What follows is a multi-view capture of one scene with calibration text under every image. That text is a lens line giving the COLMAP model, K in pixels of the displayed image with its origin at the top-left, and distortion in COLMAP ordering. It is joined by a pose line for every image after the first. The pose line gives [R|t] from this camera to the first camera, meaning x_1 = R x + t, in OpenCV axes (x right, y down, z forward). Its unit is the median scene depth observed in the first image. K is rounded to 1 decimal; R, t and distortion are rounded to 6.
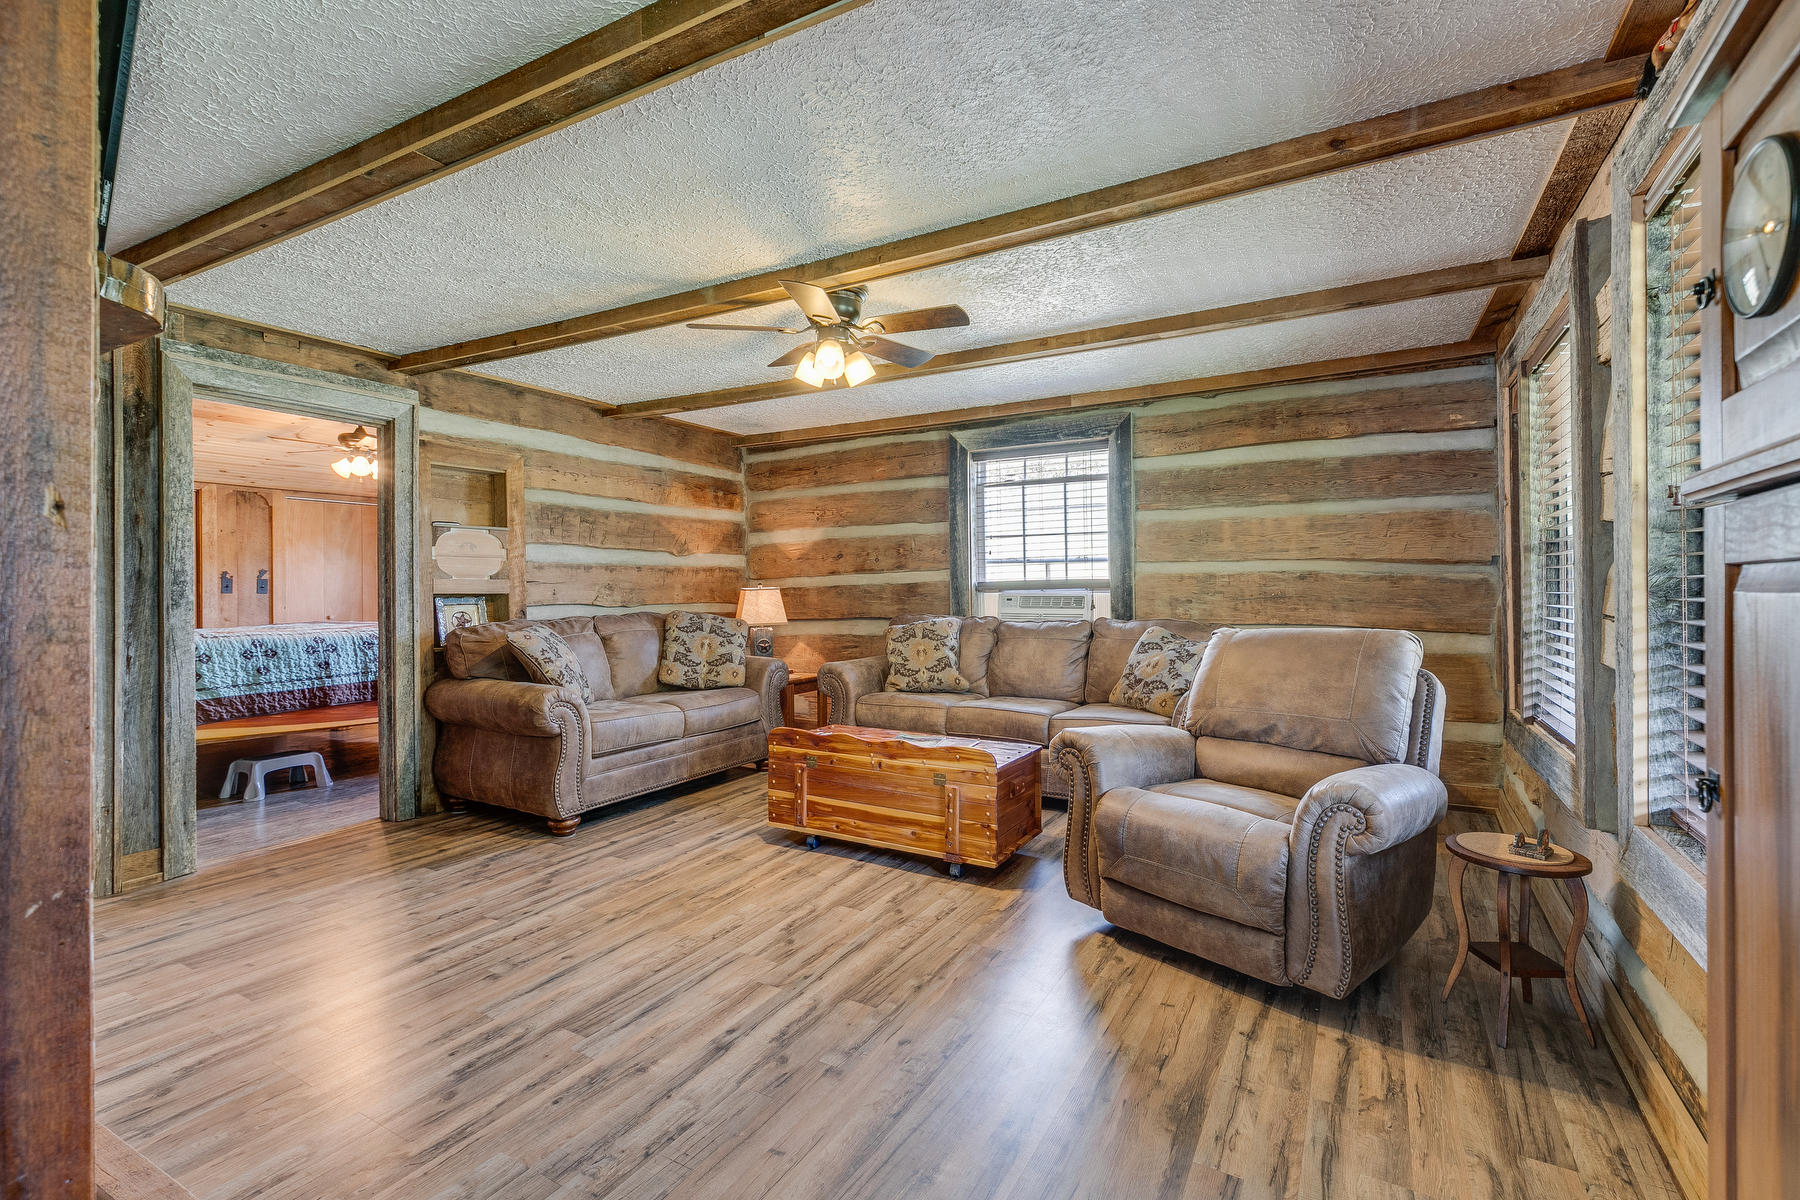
lens RADIAL K [[808.8, 0, 899.9], [0, 808.8, 589.6], [0, 0, 1]] dist [0.003813, -0.000938]
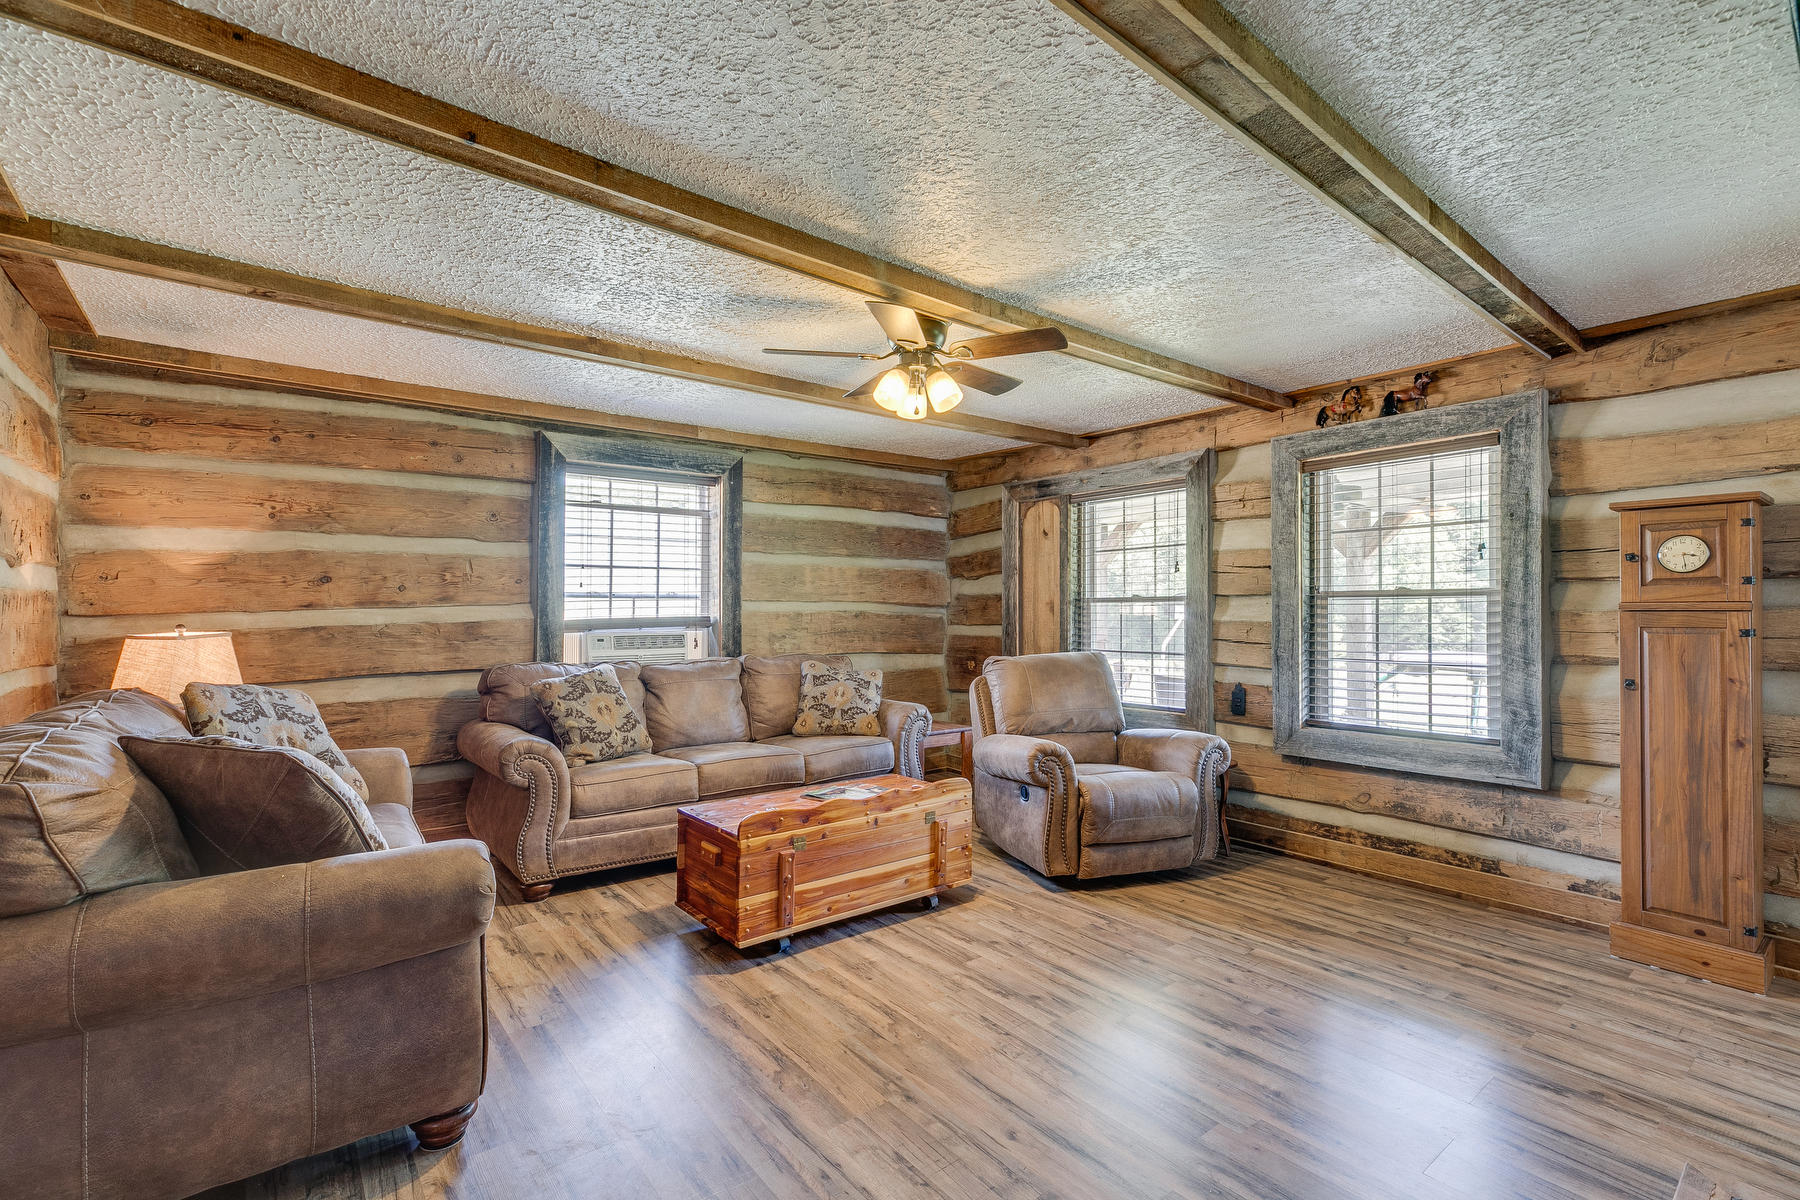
lens RADIAL K [[808.8, 0, 901.9], [0, 808.8, 608.6], [0, 0, 1]] dist [0.003813, -0.000938]
pose [[0.373042, 0.007259, 0.927786, -0.618741], [0.004196, 0.999946, -0.009510, -0.013686], [-0.927805, 0.007441, 0.372992, 0.438323]]
